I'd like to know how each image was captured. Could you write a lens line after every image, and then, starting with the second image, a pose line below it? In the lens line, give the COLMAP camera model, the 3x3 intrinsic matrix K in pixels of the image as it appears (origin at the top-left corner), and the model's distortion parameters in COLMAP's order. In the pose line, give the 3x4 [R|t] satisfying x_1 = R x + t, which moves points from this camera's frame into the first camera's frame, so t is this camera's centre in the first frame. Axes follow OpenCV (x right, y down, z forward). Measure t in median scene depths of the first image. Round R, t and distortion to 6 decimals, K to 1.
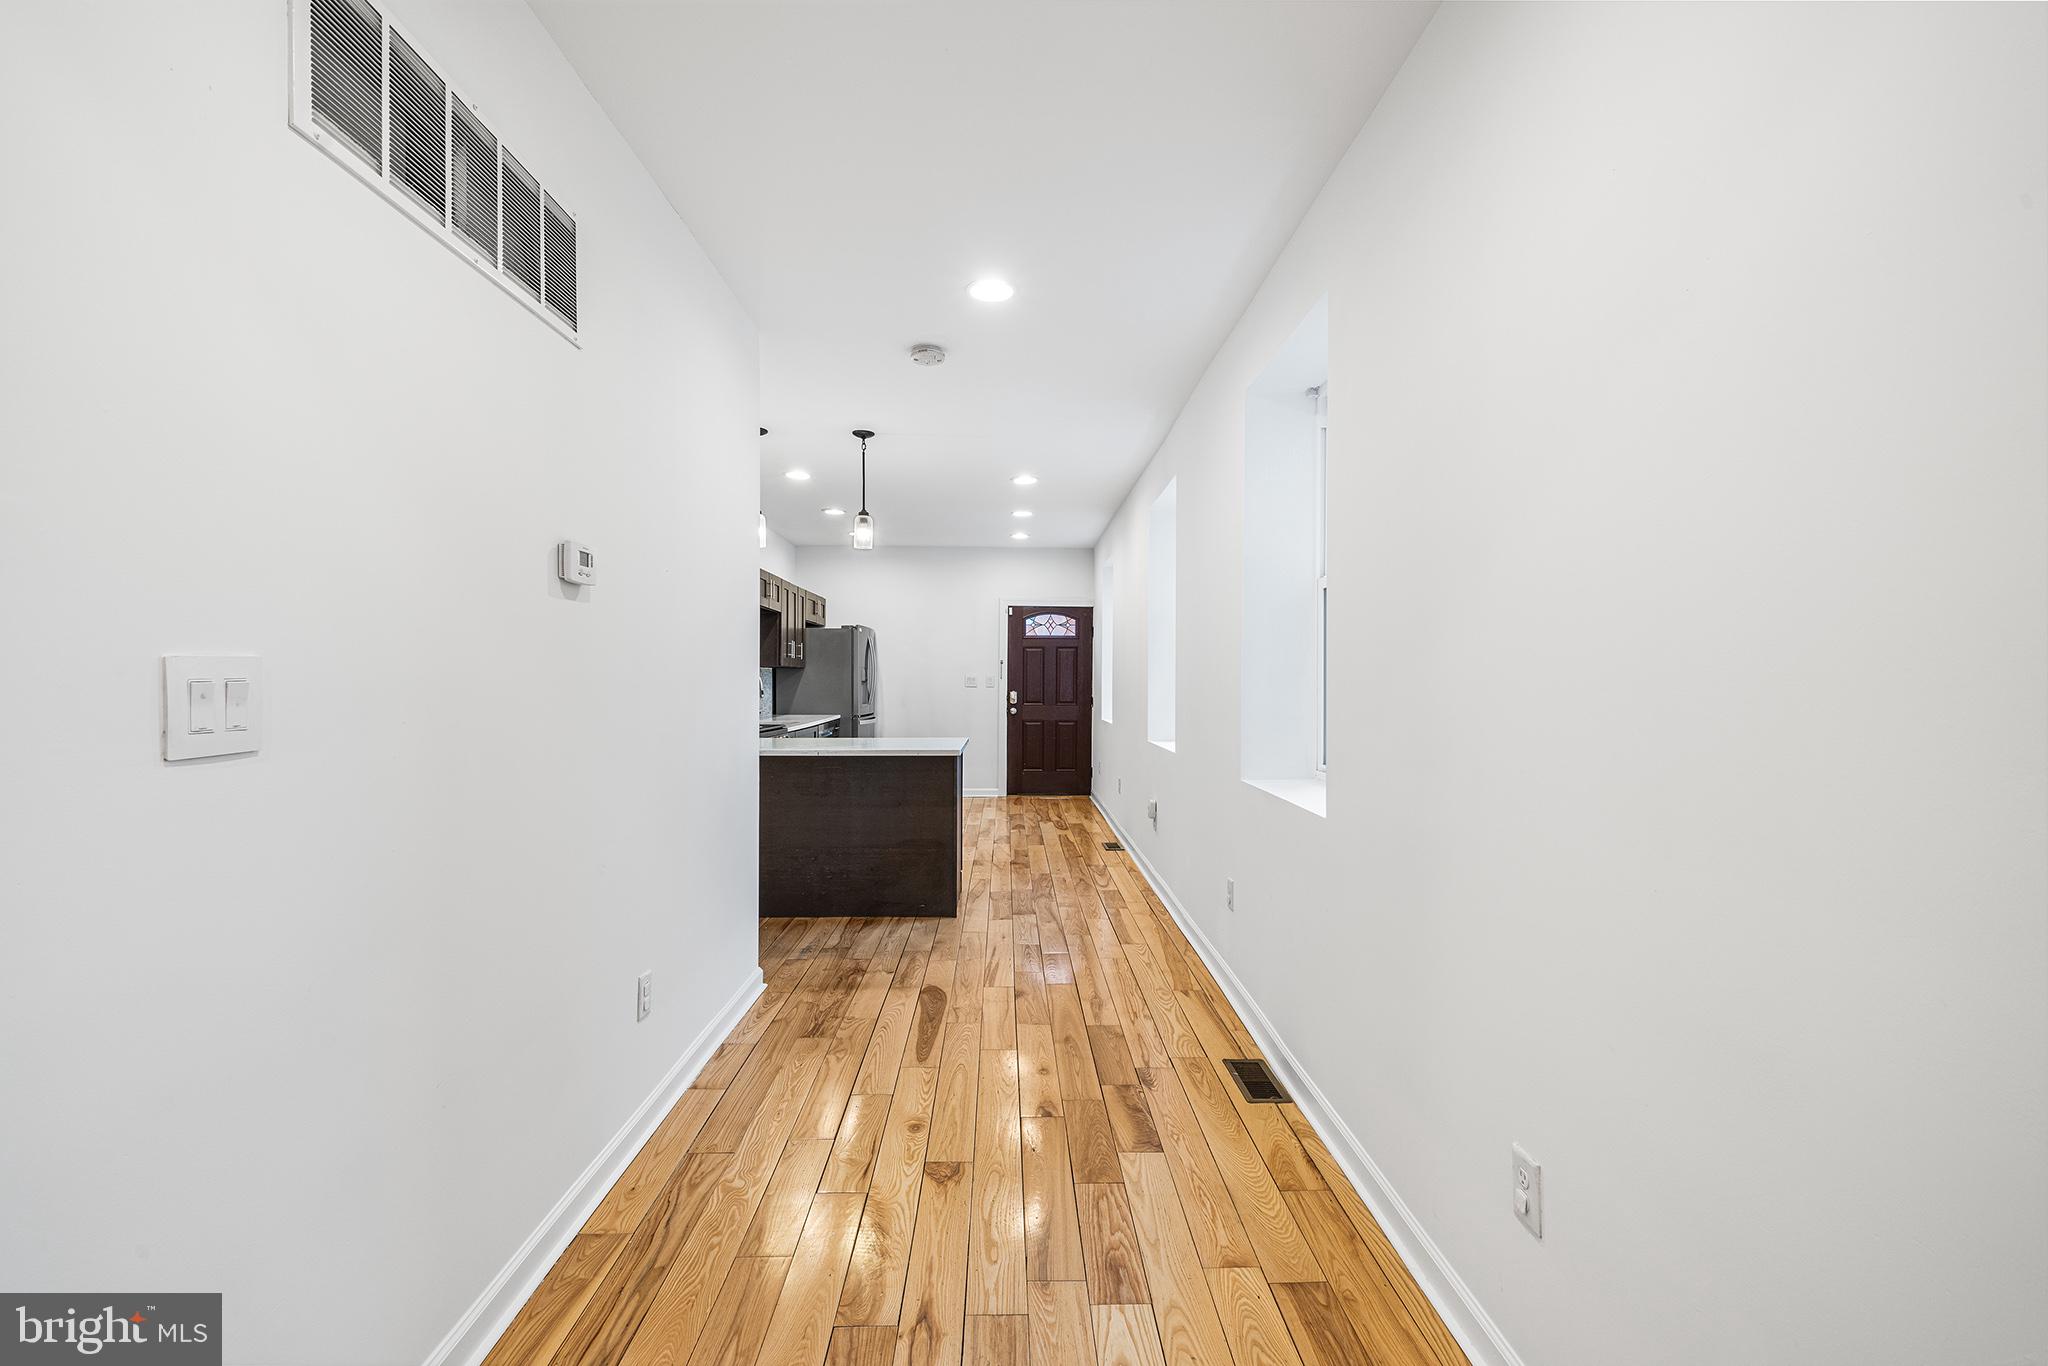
lens RADIAL K [[849.6, 0, 1023.1], [0, 849.6, 687.7], [0, 0, 1]] dist [-0.001000, 0.000033]
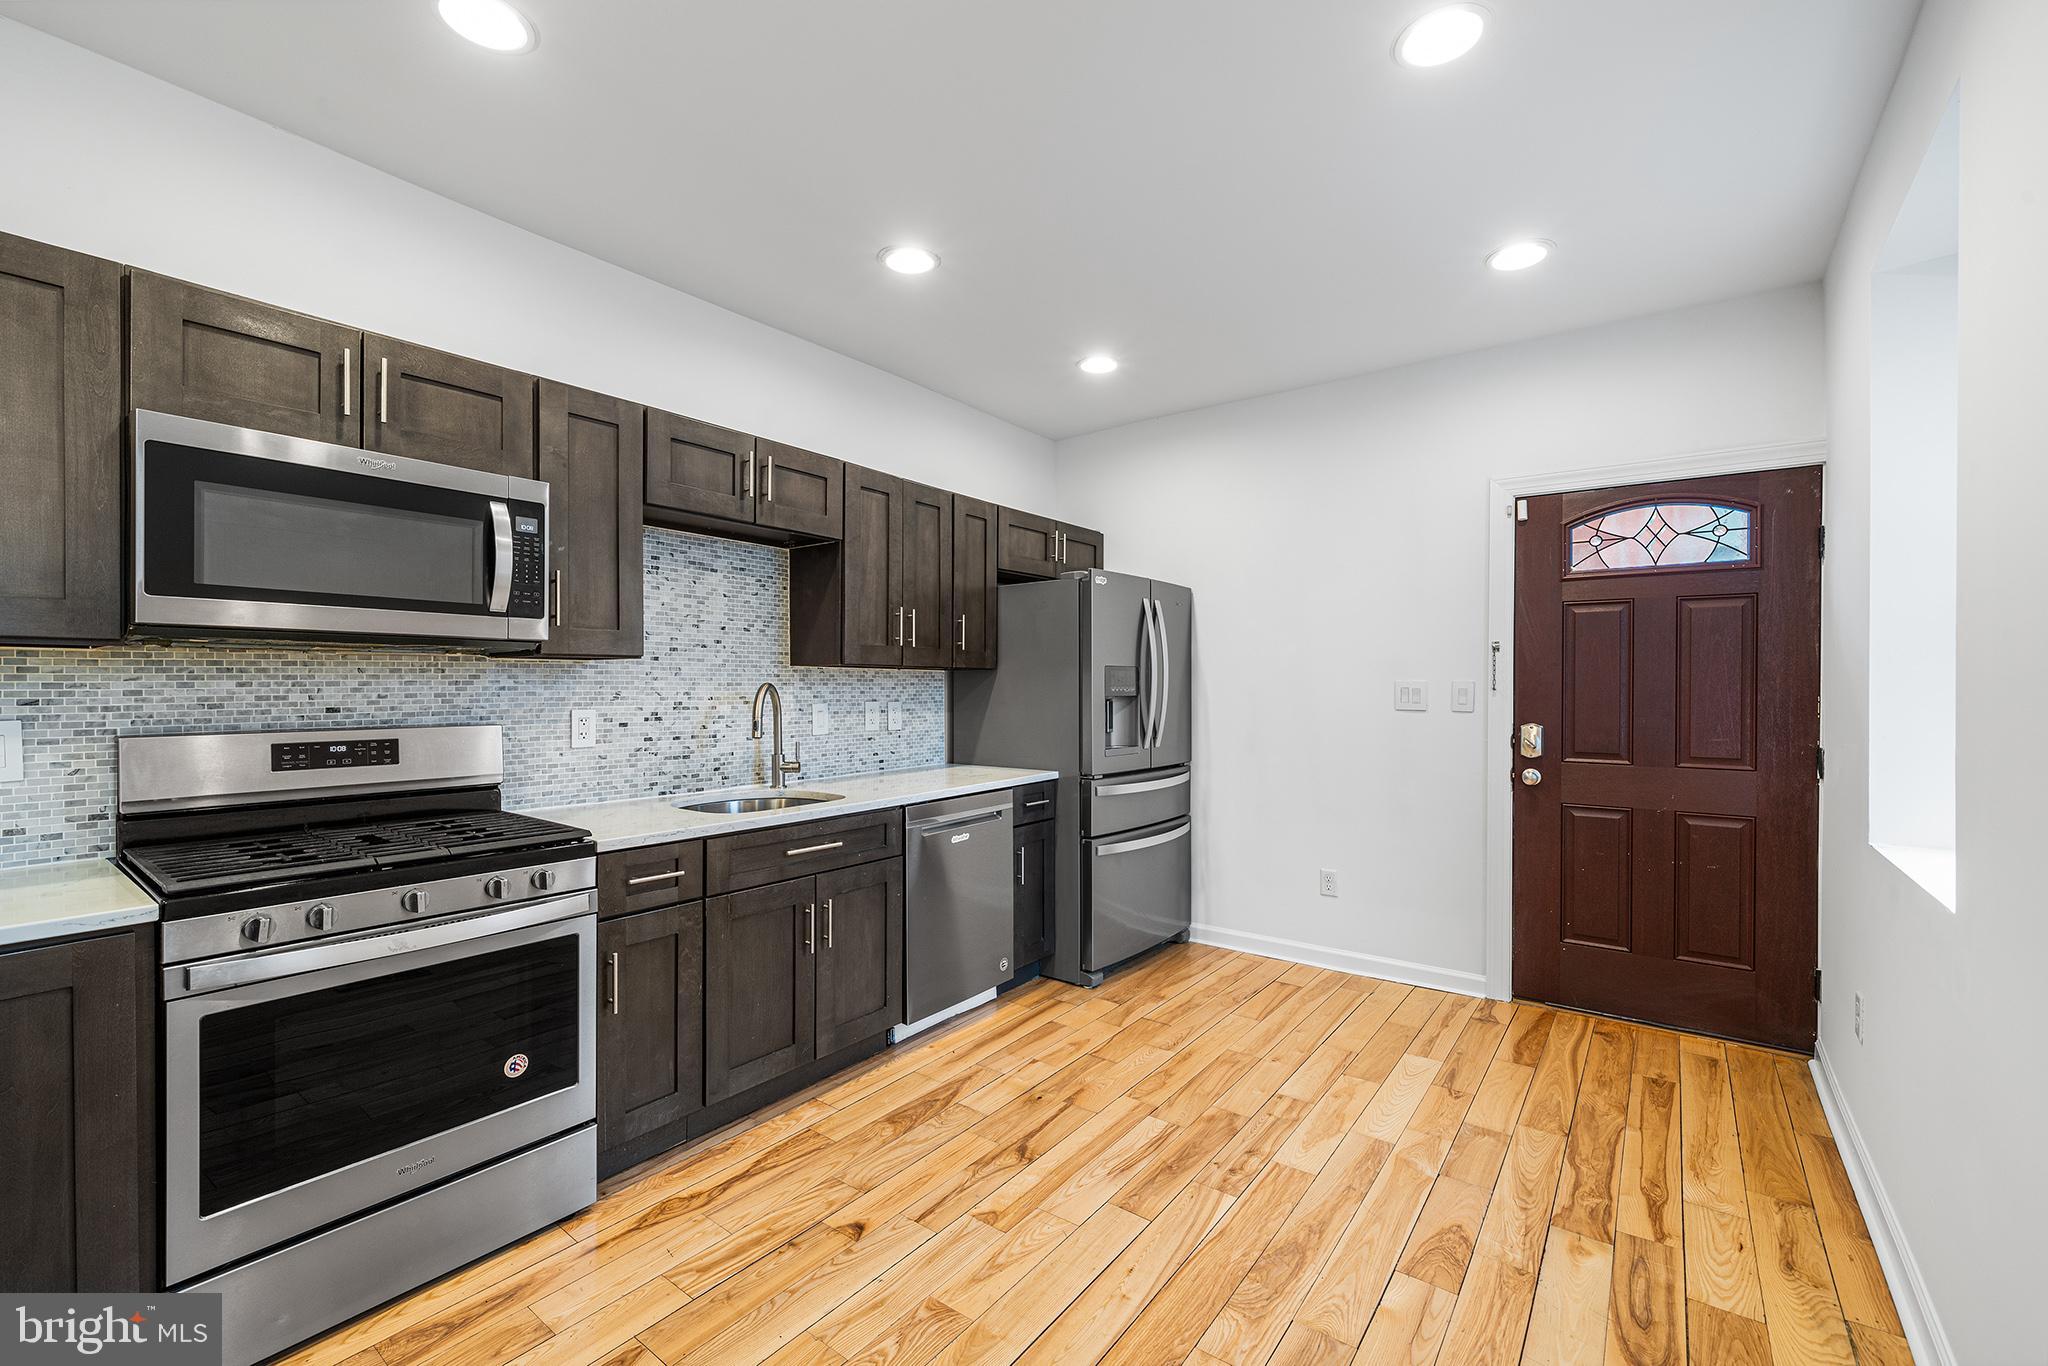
lens RADIAL K [[849.6, 0, 1023.1], [0, 849.6, 687.7], [0, 0, 1]] dist [-0.001000, 0.000033]
pose [[0.783706, 0.000127, -0.621131, 0.045879], [-0.005221, 0.999966, -0.006383, -0.008286], [0.621110, 0.008245, 0.783680, 0.578722]]
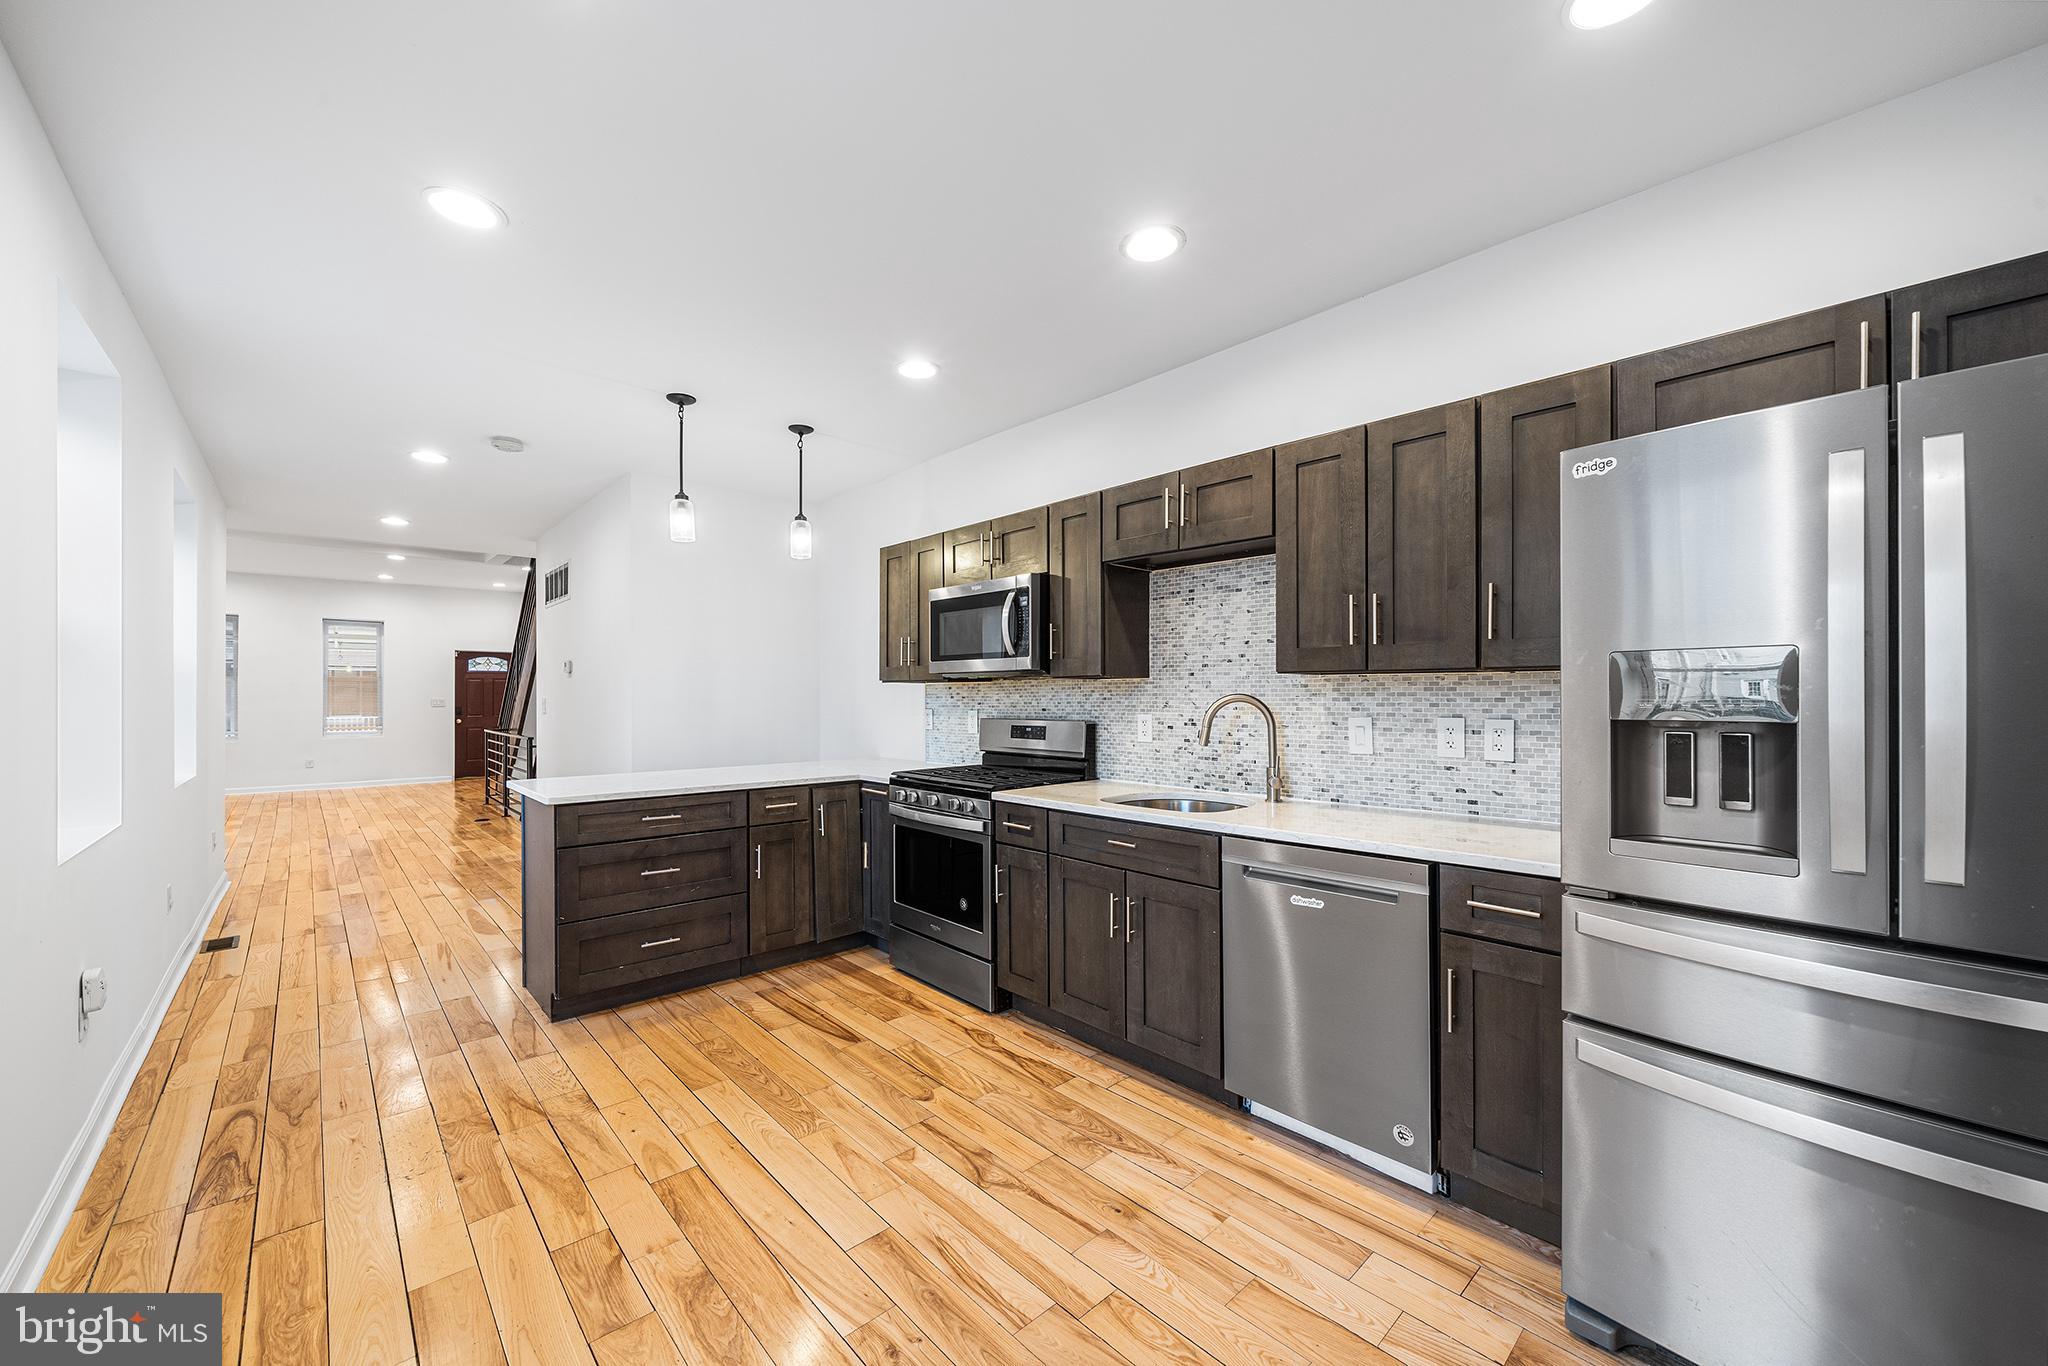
lens RADIAL K [[780.5, 0, 1023.8], [0, 780.5, 692.5], [0, 0, 1]] dist [-0.001556, -0.000013]
pose [[-0.749739, -0.001512, -0.661732, 0.030910], [-0.004249, 0.999988, 0.002530, -0.012875], [0.661721, 0.004708, -0.749736, 0.963327]]
